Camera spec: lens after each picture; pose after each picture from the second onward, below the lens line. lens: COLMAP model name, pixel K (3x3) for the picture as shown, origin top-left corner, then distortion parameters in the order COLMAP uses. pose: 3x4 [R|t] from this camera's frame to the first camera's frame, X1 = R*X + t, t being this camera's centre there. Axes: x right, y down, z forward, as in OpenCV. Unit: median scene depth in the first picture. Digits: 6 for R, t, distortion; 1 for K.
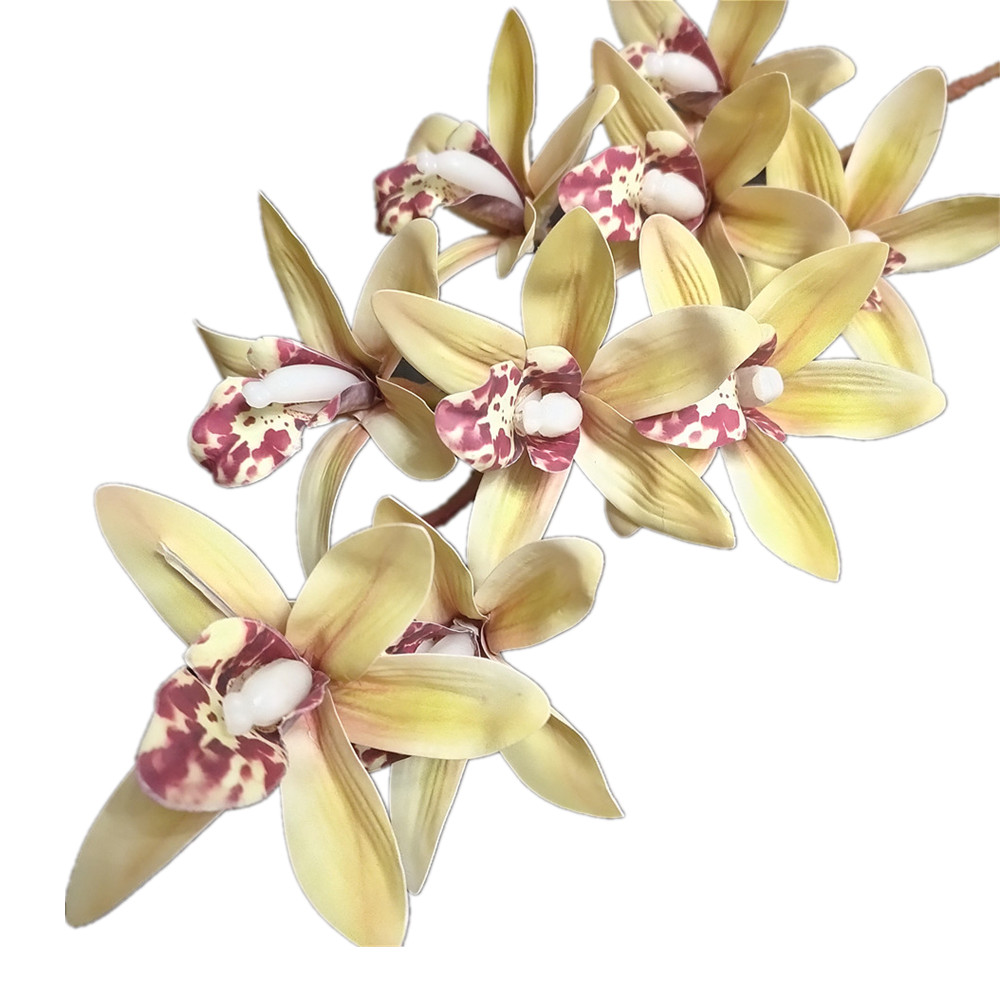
lens RADIAL K [[1258.9, 0, 500.0], [0, 1258.9, 500.0], [0, 0, 1]] dist [-0.190401, 0.000615]
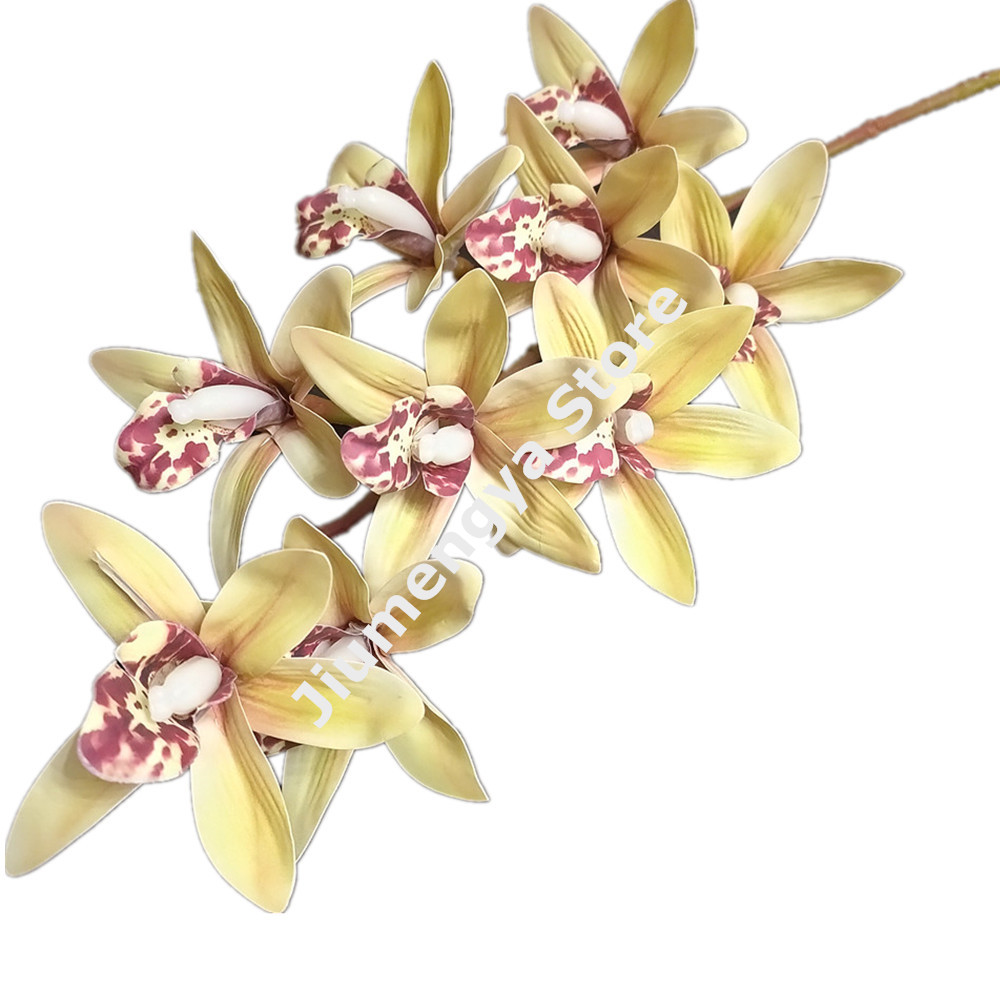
lens RADIAL K [[1307.4, 0, 500.0], [0, 1307.4, 500.0], [0, 0, 1]] dist [-0.072599, -0.602713]
pose [[0.996294, 0.052516, 0.068120, 0.012044], [-0.053491, 0.998489, 0.012571, -0.034863], [-0.067357, -0.016169, 0.997598, -0.159619]]
